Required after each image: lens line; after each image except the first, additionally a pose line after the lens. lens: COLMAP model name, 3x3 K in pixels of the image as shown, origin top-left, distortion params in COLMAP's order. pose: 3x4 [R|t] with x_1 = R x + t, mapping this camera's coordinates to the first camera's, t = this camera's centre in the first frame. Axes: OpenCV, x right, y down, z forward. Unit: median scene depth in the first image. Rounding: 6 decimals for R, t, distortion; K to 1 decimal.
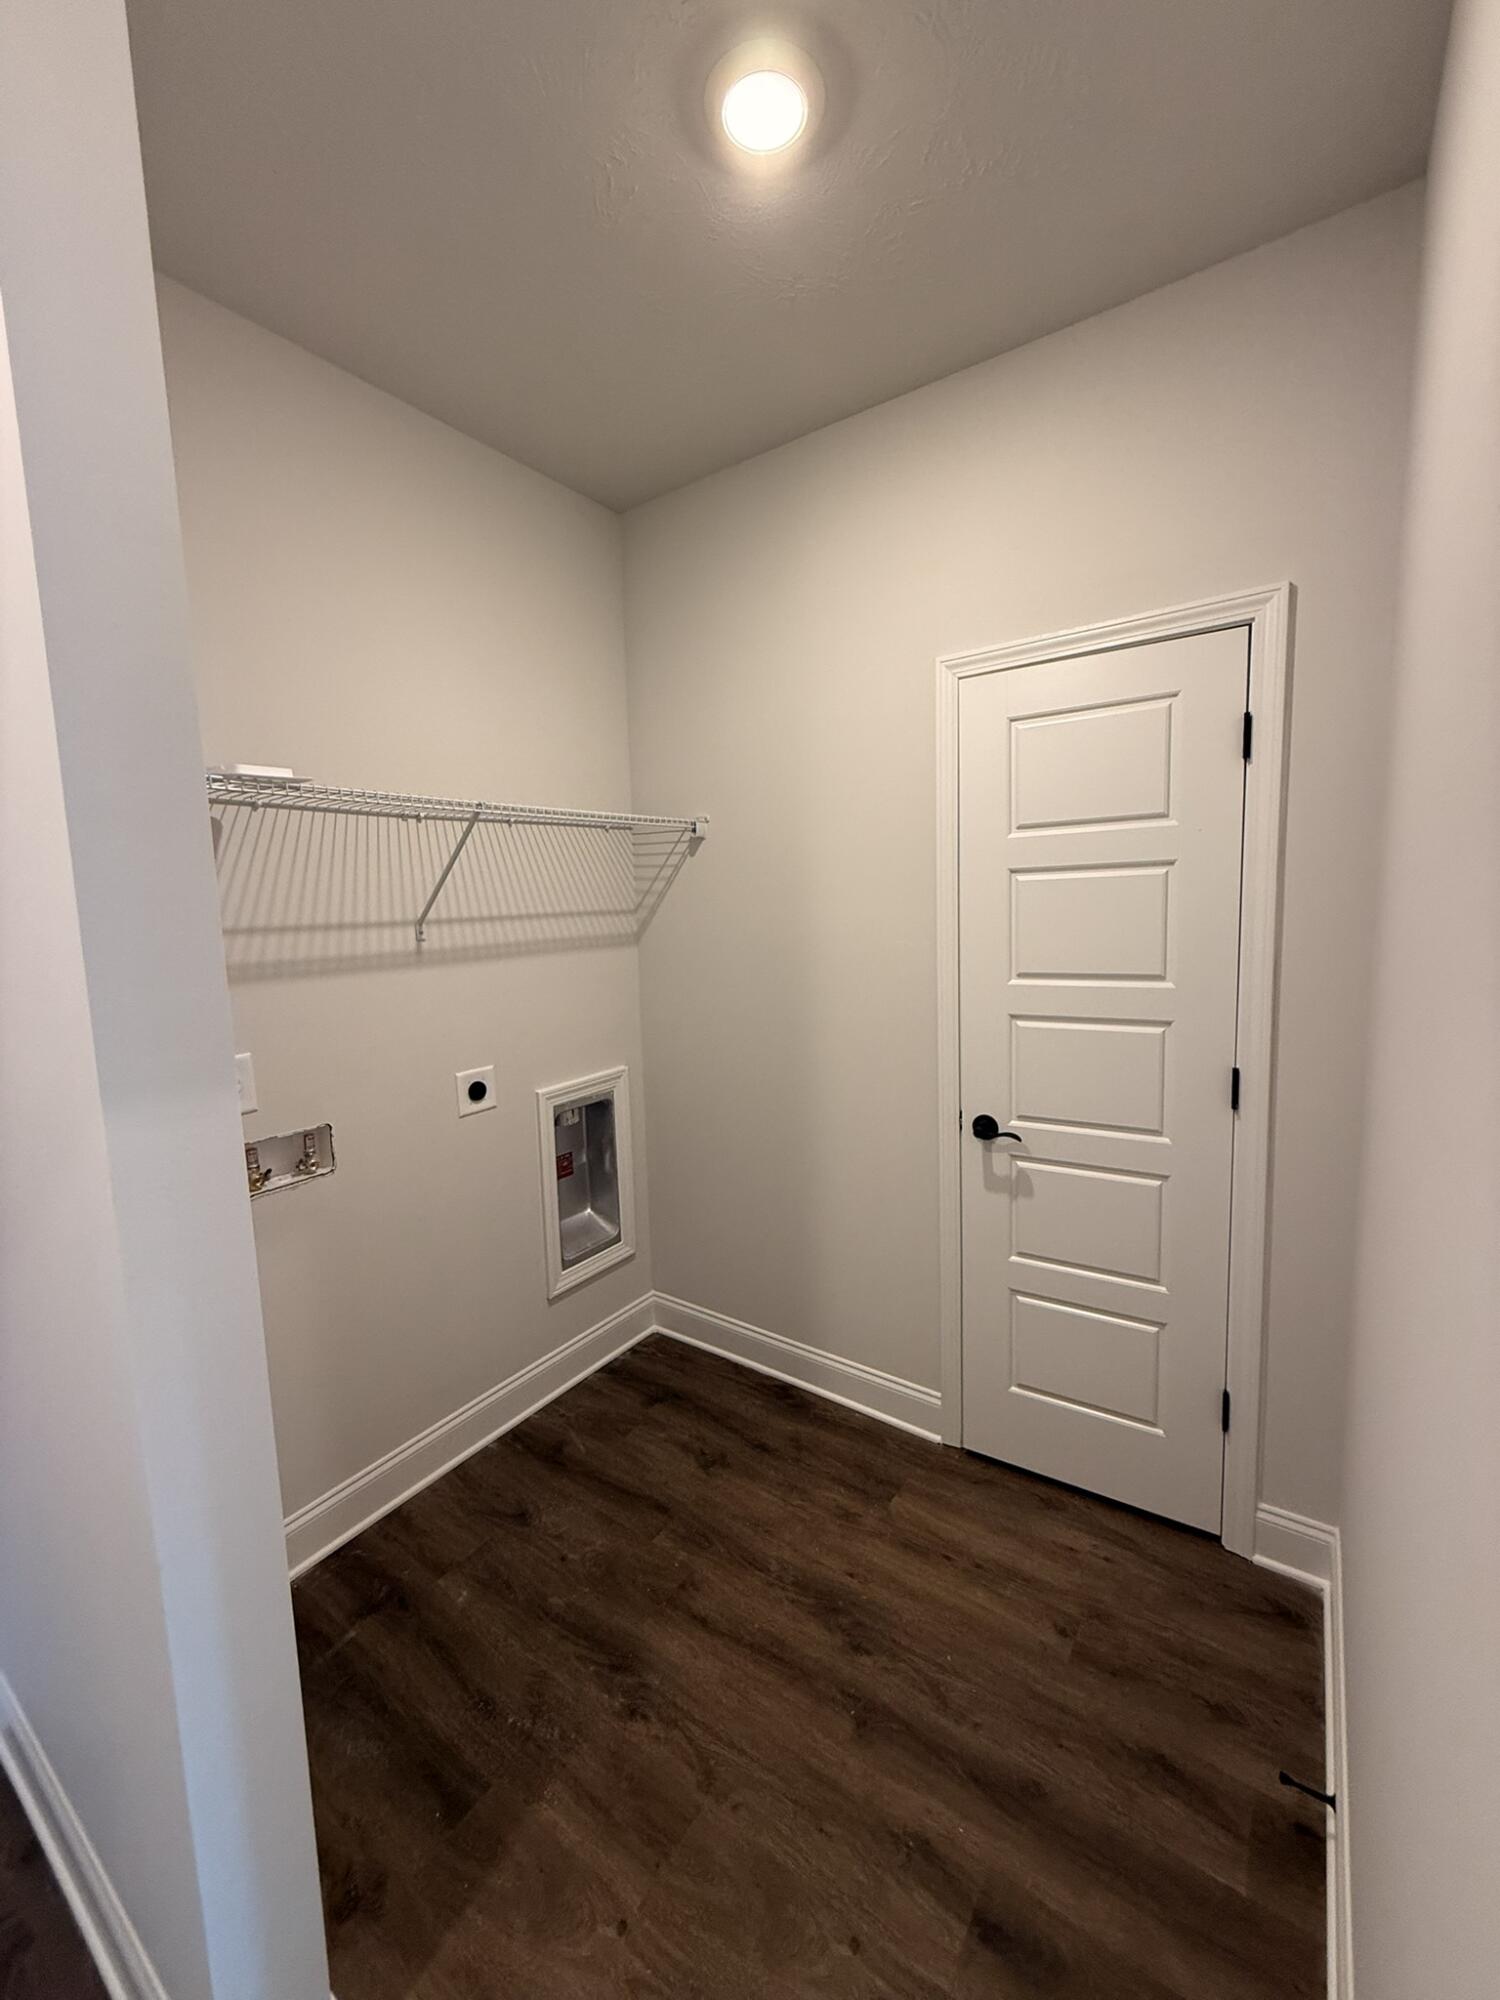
lens RADIAL K [[791.5, 0, 745.9], [0, 791.5, 990.1], [0, 0, 1]] dist [0.000120, 0.000220]
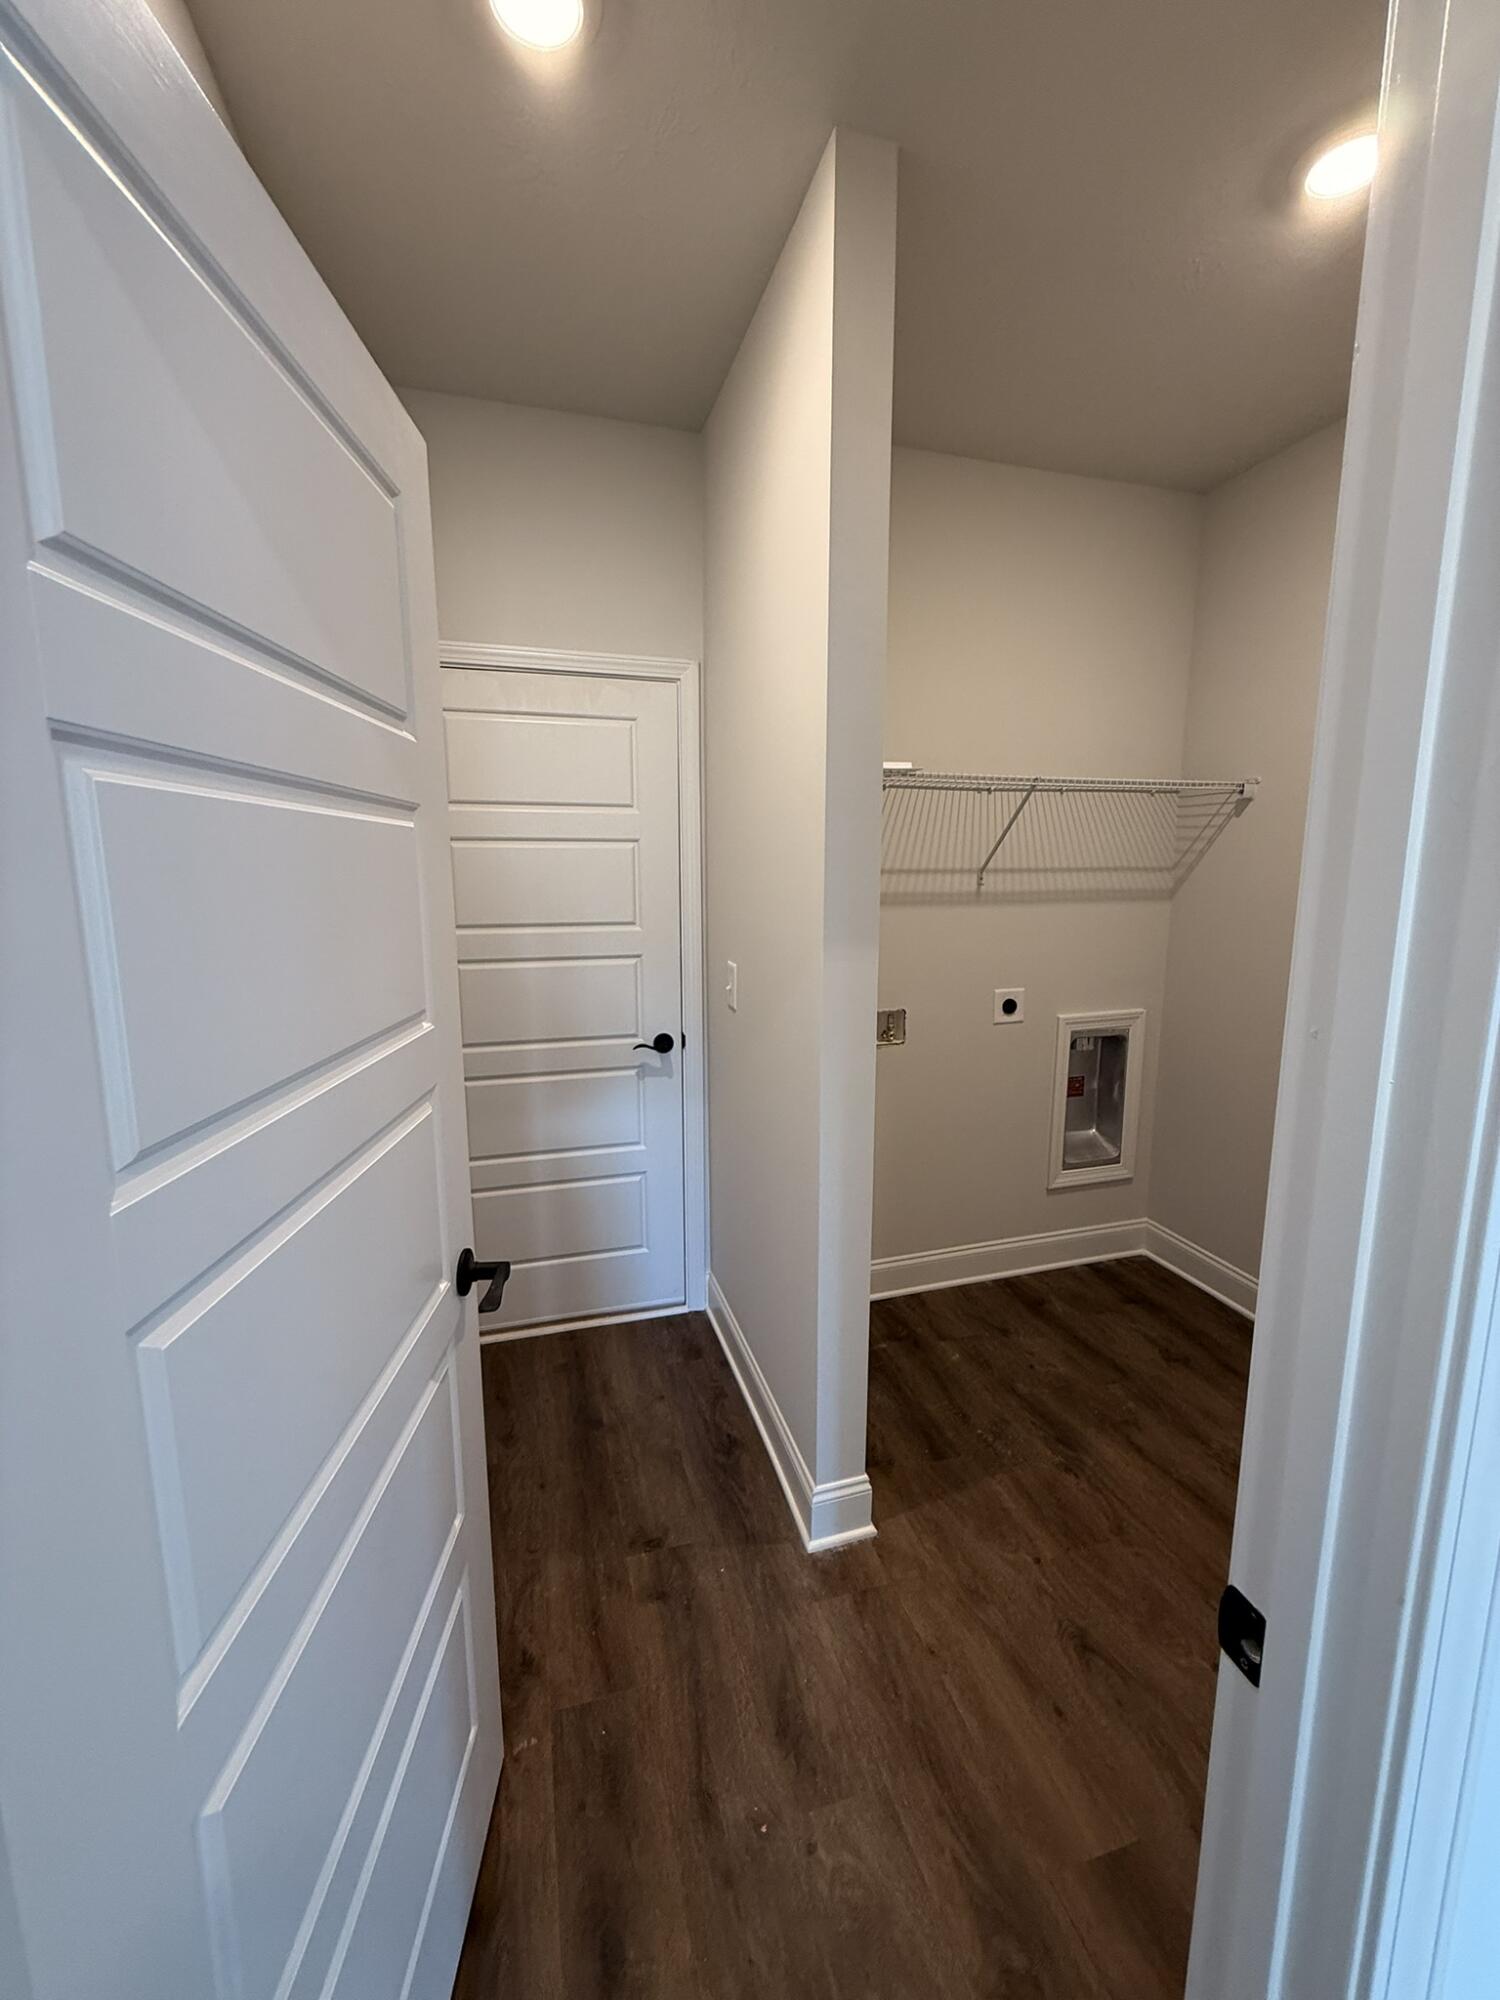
lens RADIAL K [[791.5, 0, 751.9], [0, 791.5, 994.4], [0, 0, 1]] dist [0.000120, 0.000220]
pose [[0.785655, 0.121718, -0.606574, 0.106563], [-0.091851, 0.992538, 0.080199, 0.046173], [0.611809, -0.007294, 0.790972, -0.263142]]
